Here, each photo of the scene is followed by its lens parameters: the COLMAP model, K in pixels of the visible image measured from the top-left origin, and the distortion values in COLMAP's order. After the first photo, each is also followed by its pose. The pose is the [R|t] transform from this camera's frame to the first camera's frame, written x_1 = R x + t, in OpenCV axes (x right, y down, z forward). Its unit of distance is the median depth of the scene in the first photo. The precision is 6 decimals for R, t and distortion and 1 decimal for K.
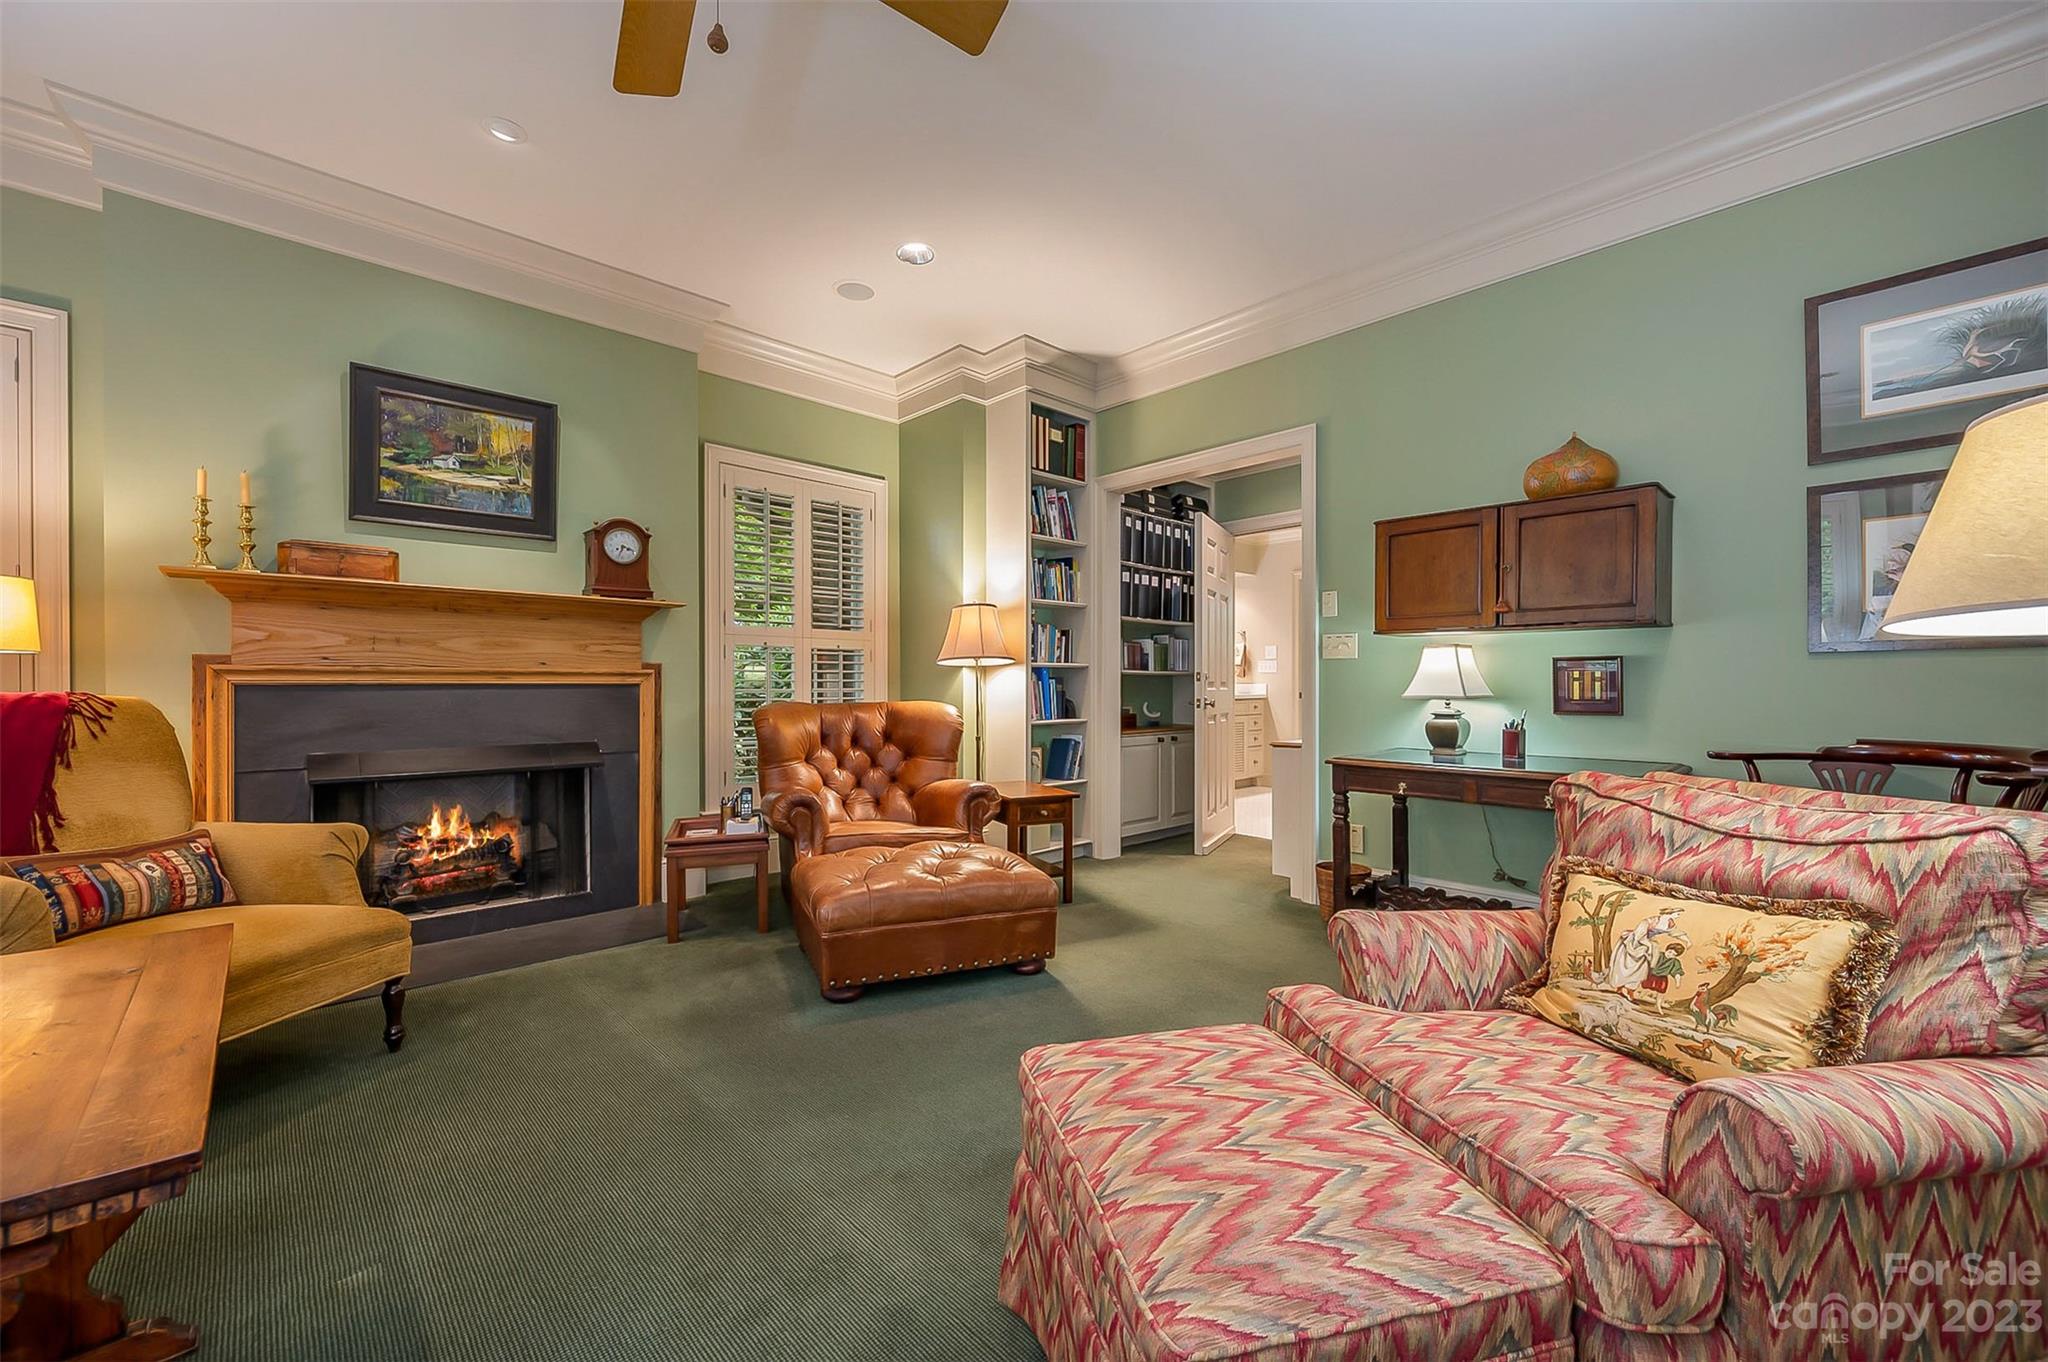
lens RADIAL K [[806.0, 0, 1024.0], [0, 806.0, 681.0], [0, 0, 1]] dist [0.001303, 0.000229]
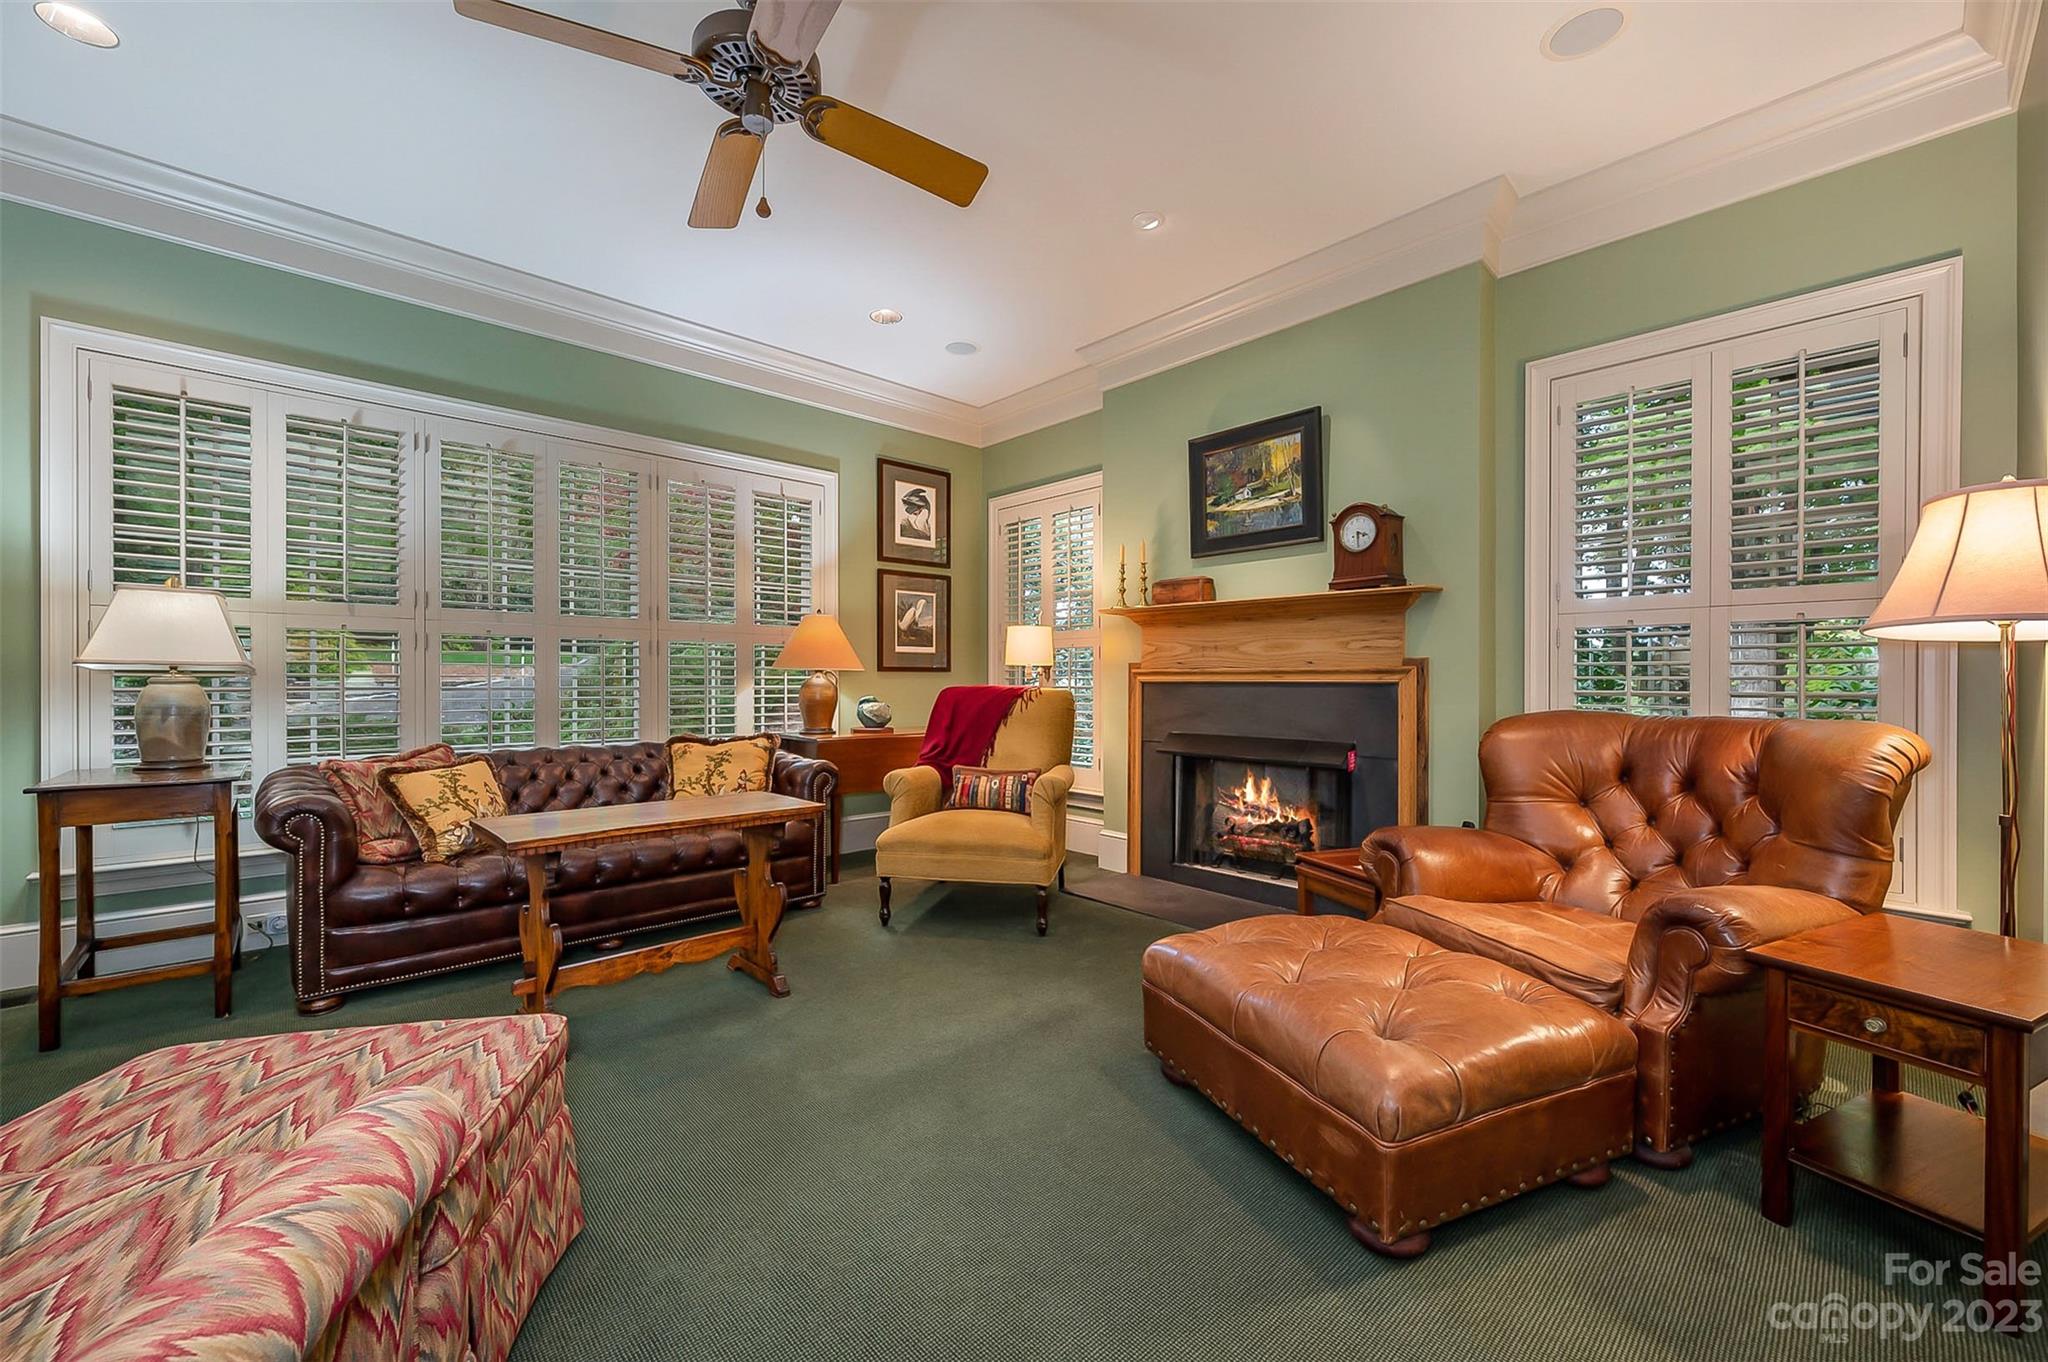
lens RADIAL K [[806.0, 0, 1024.0], [0, 806.0, 681.0], [0, 0, 1]] dist [0.001303, 0.000229]
pose [[-0.008169, -0.000829, -0.999966, 0.453205], [0.000401, 1.000000, -0.000832, 0.002743], [0.999967, -0.000408, -0.008169, 0.669525]]
